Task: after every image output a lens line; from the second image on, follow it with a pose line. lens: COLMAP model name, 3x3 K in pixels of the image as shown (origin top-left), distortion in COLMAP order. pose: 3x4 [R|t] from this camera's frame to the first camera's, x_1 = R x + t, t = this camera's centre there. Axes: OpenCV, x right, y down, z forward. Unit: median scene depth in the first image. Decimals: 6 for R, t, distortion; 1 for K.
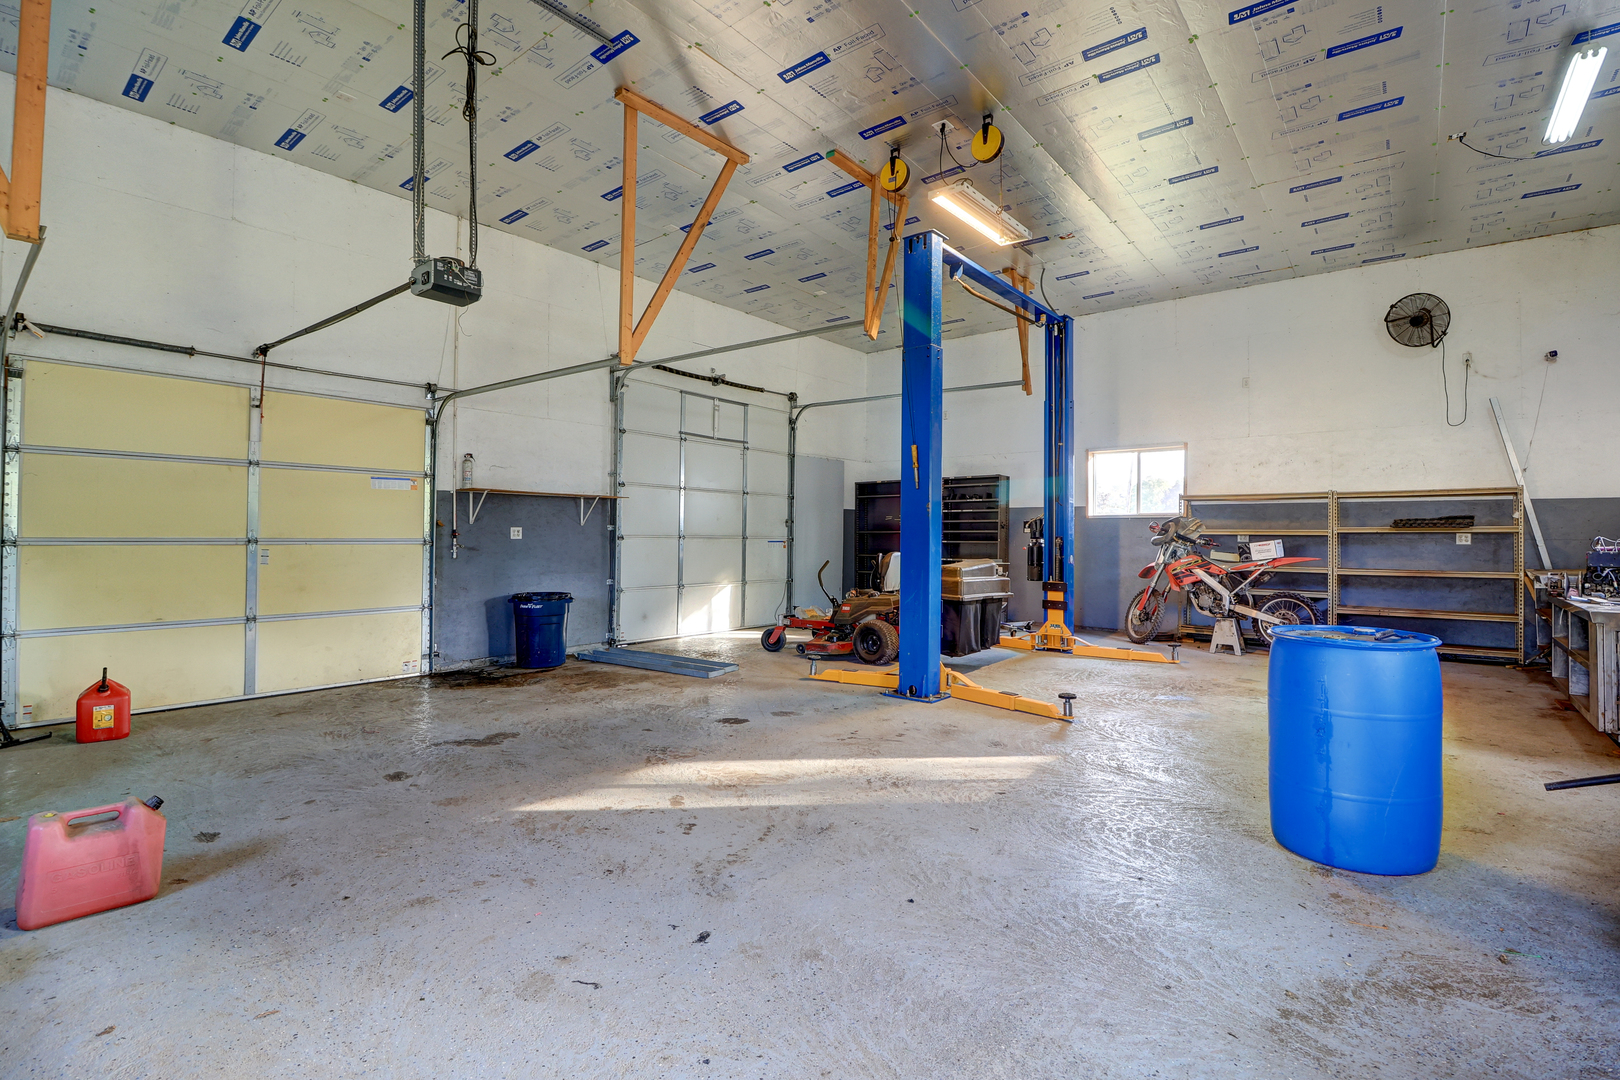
lens RADIAL K [[743.9, 0, 810.3], [0, 743.9, 532.4], [0, 0, 1]] dist [-0.009181, -0.007663]
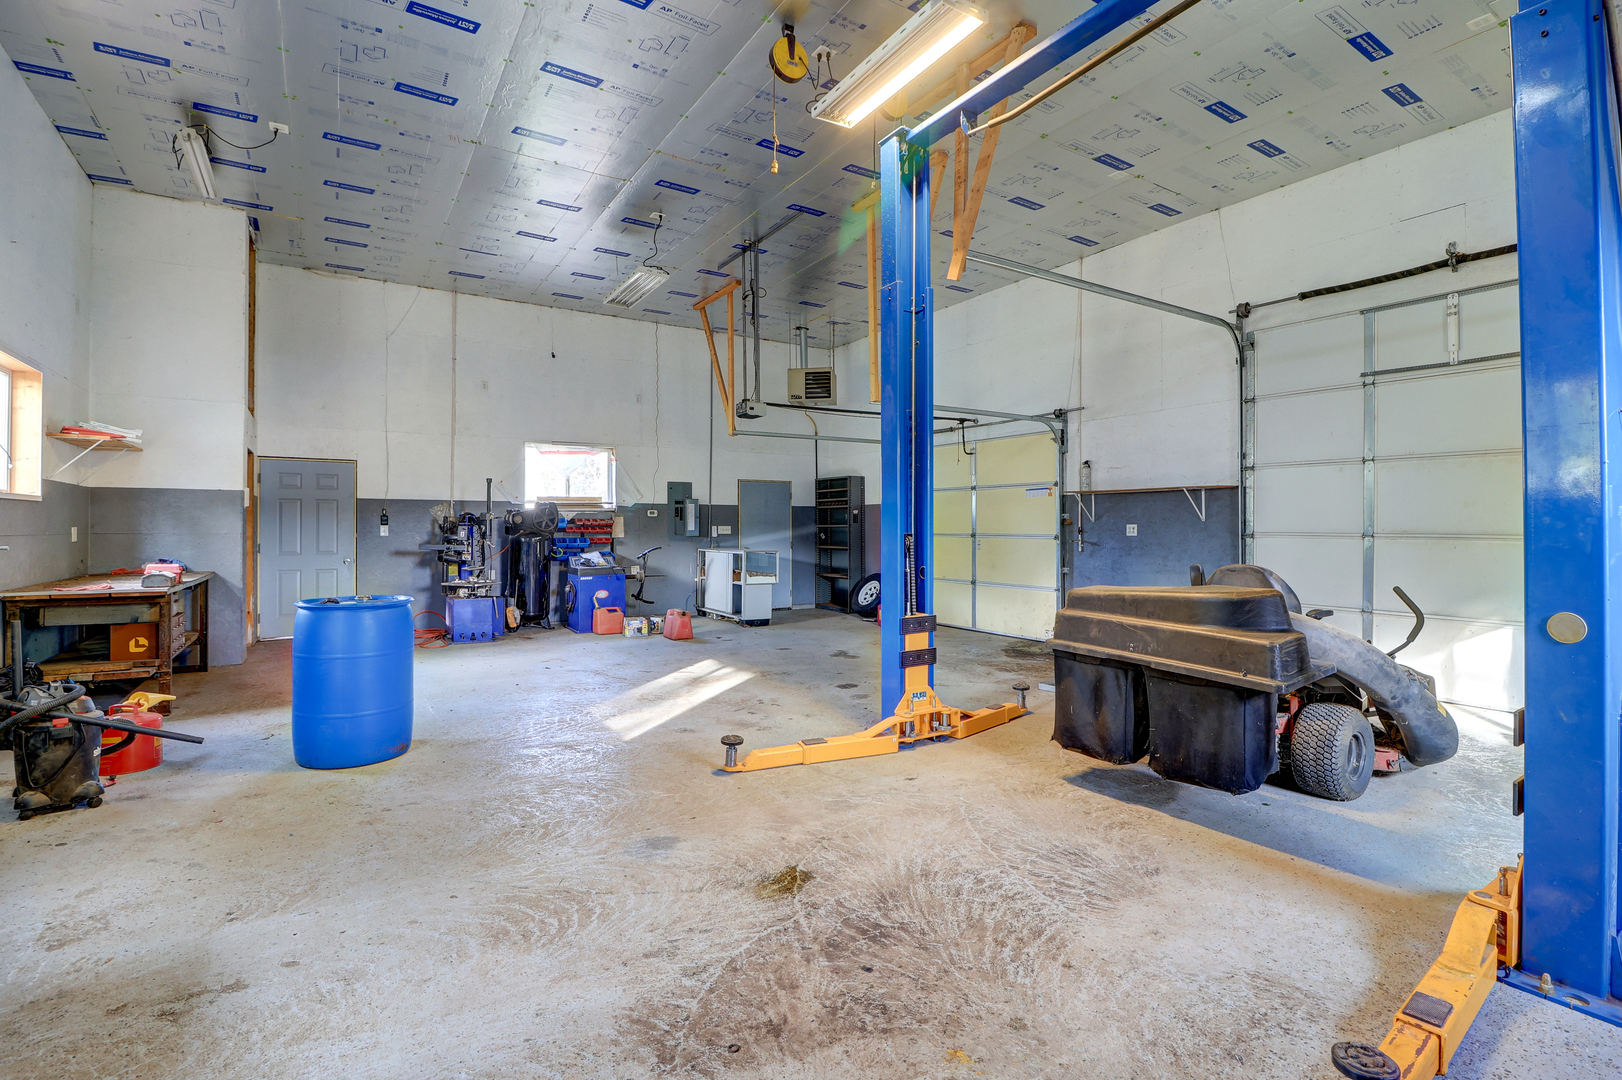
lens RADIAL K [[744.9, 0, 810.8], [0, 744.9, 530.4], [0, 0, 1]] dist [-0.009181, -0.007663]
pose [[-0.320812, -0.004054, -0.947134, 0.727479], [-0.001241, 0.999992, -0.003859, 0.005810], [0.947142, -0.000062, -0.320814, 0.922210]]
